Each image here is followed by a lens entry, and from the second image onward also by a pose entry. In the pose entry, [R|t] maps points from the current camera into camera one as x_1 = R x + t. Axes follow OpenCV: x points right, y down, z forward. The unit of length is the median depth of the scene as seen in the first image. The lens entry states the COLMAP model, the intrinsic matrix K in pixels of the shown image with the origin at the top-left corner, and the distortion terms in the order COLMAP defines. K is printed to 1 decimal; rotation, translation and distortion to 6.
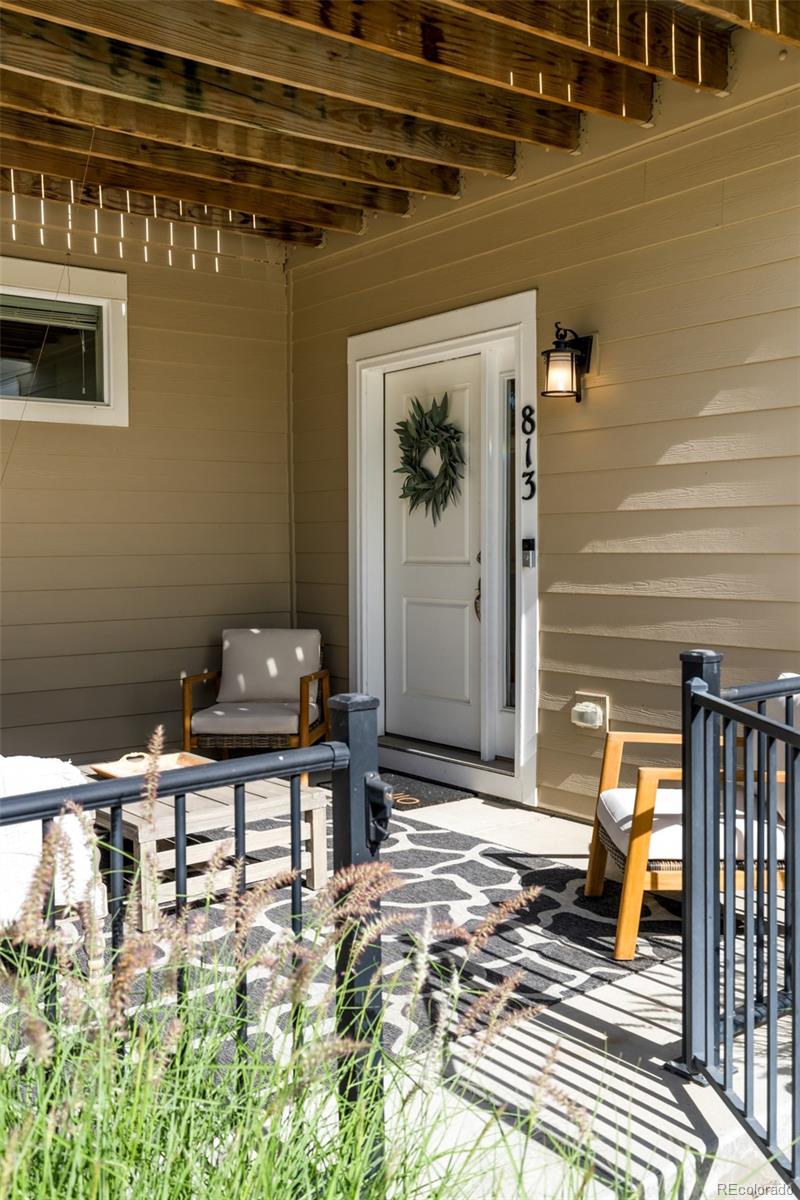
lens RADIAL K [[1178.7, 0, 404.9], [0, 1178.7, 599.5], [0, 0, 1]] dist [-0.015511, 0.000000]
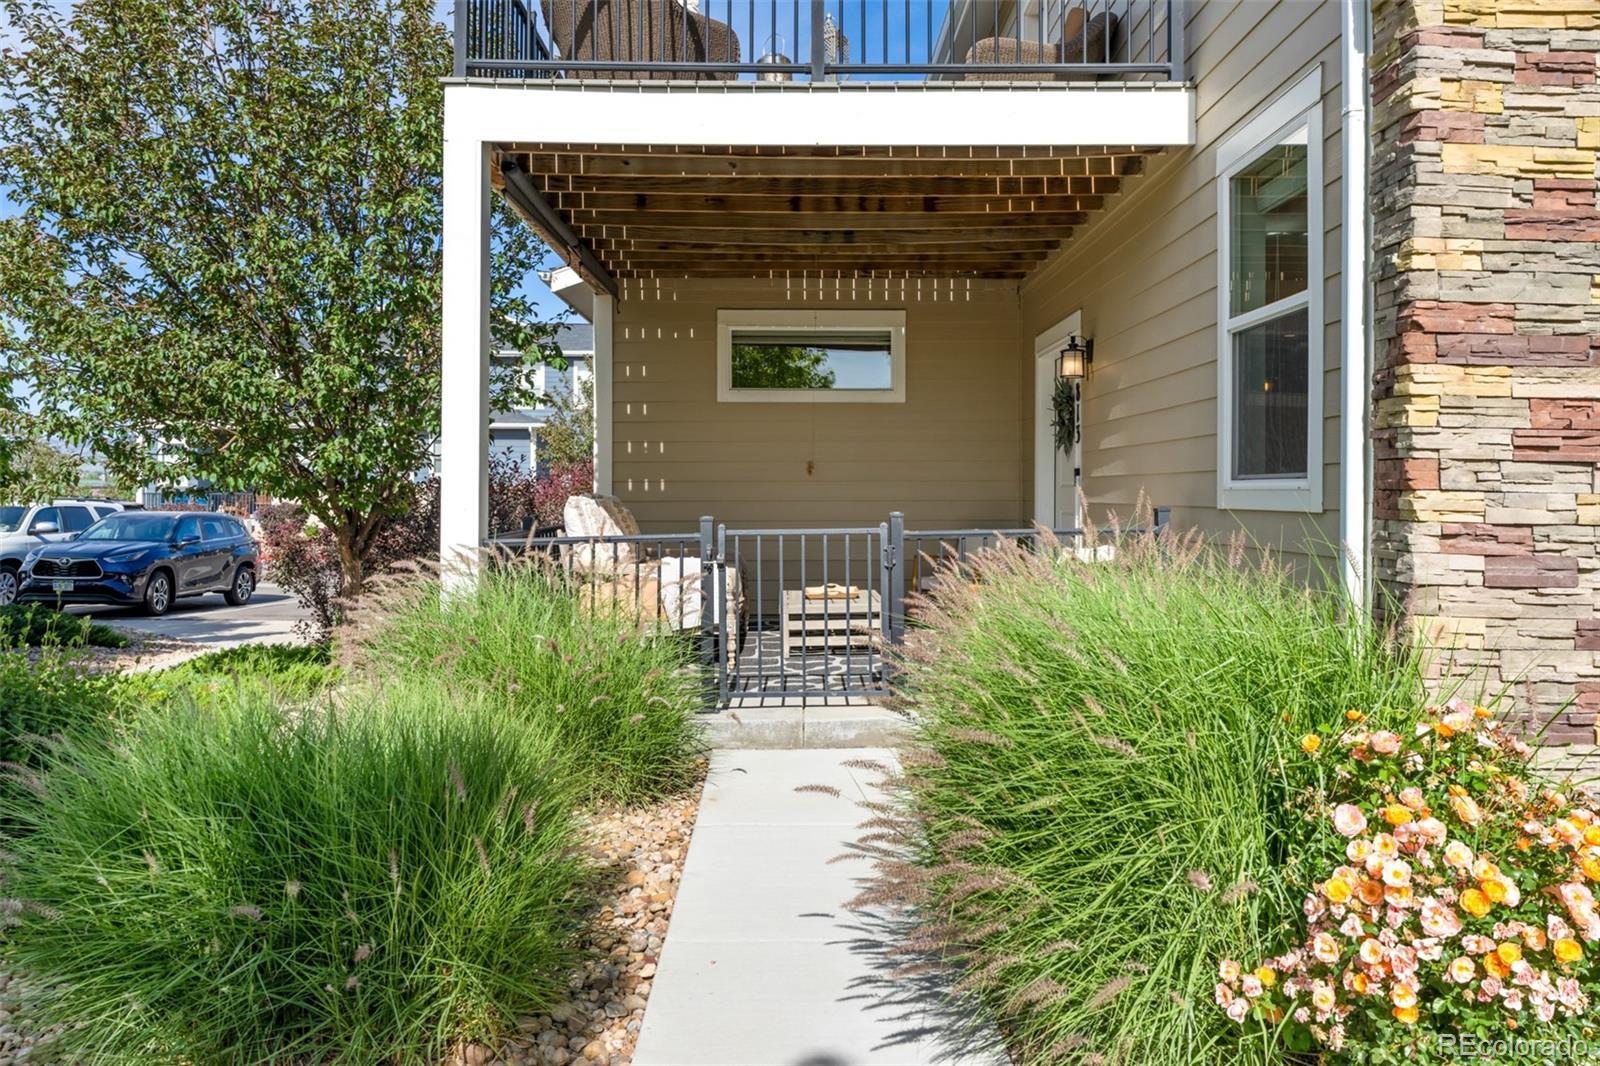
lens RADIAL K [[1130.7, 0, 796.9], [0, 1130.7, 523.0], [0, 0, 1]] dist [0.001603, 0.002713]
pose [[0.798897, 0.023995, -0.600990, 0.713363], [-0.032049, 0.999483, -0.002698, 0.035915], [0.600614, 0.021417, 0.799252, -0.415764]]
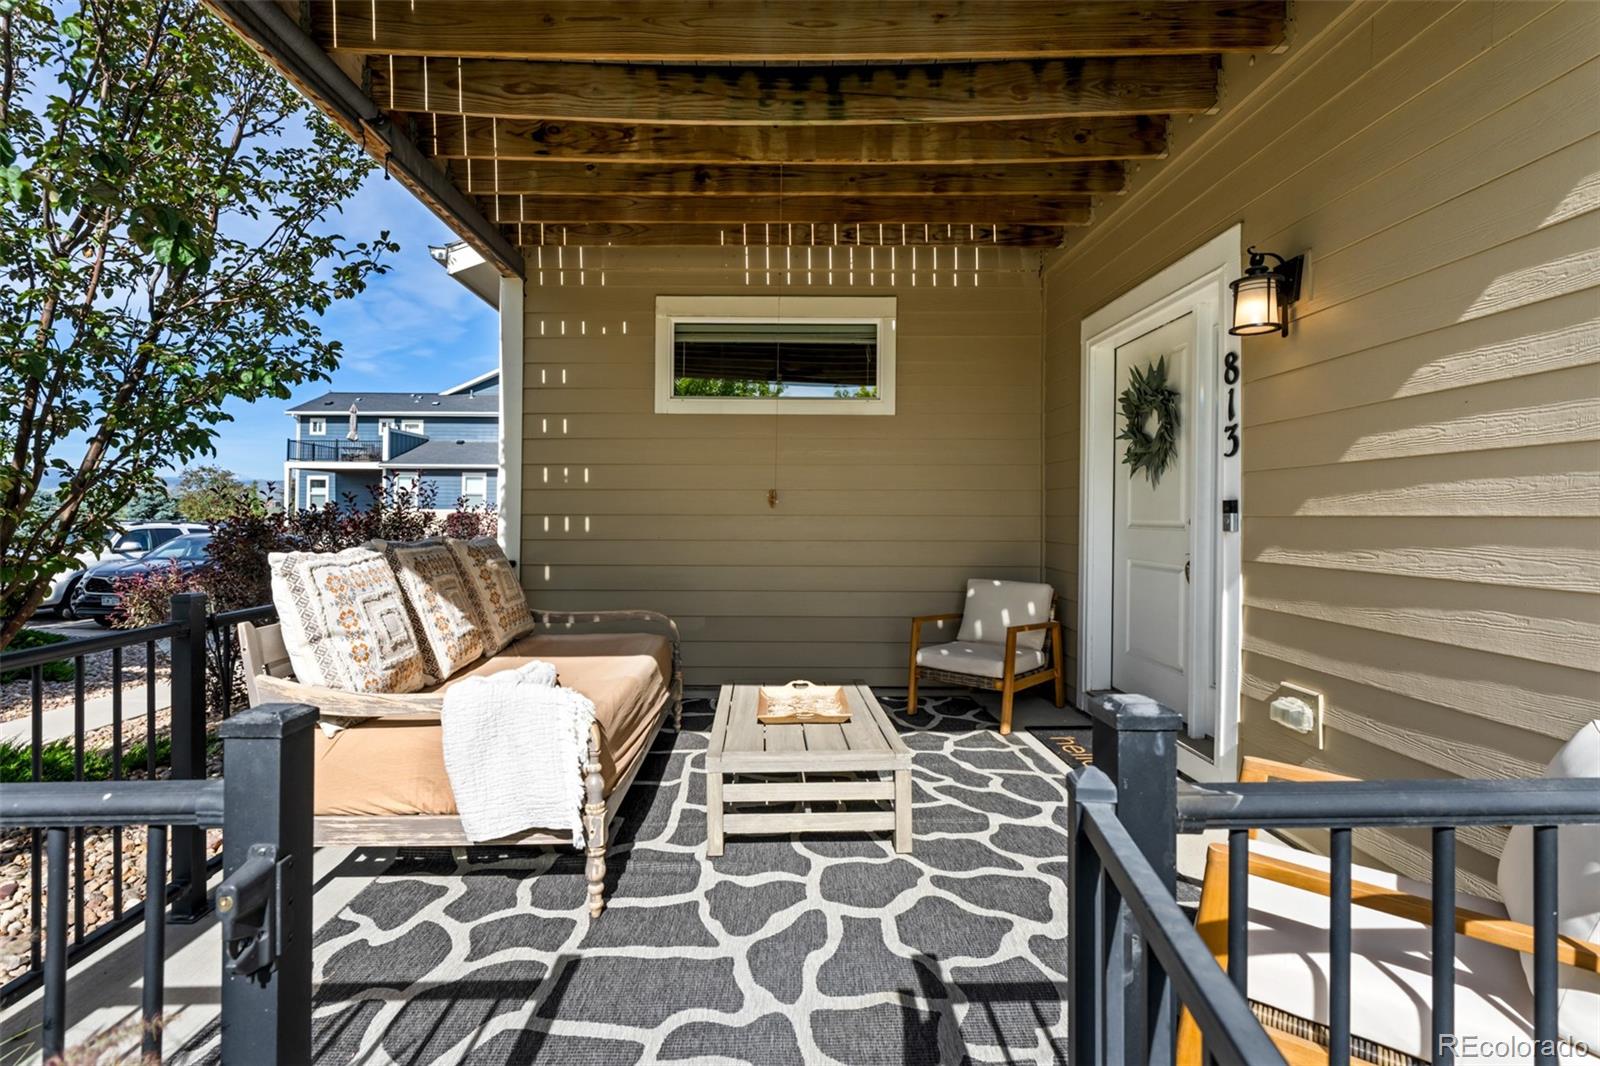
lens RADIAL K [[729.7, 0, 758.8], [0, 729.7, 509.8], [0, 0, 1]] dist [-0.011036, 0.001880]
pose [[0.788209, 0.006923, -0.615368, 0.162368], [-0.039915, 0.998406, -0.039894, -0.007895], [0.614112, 0.056008, 0.787229, 0.349241]]
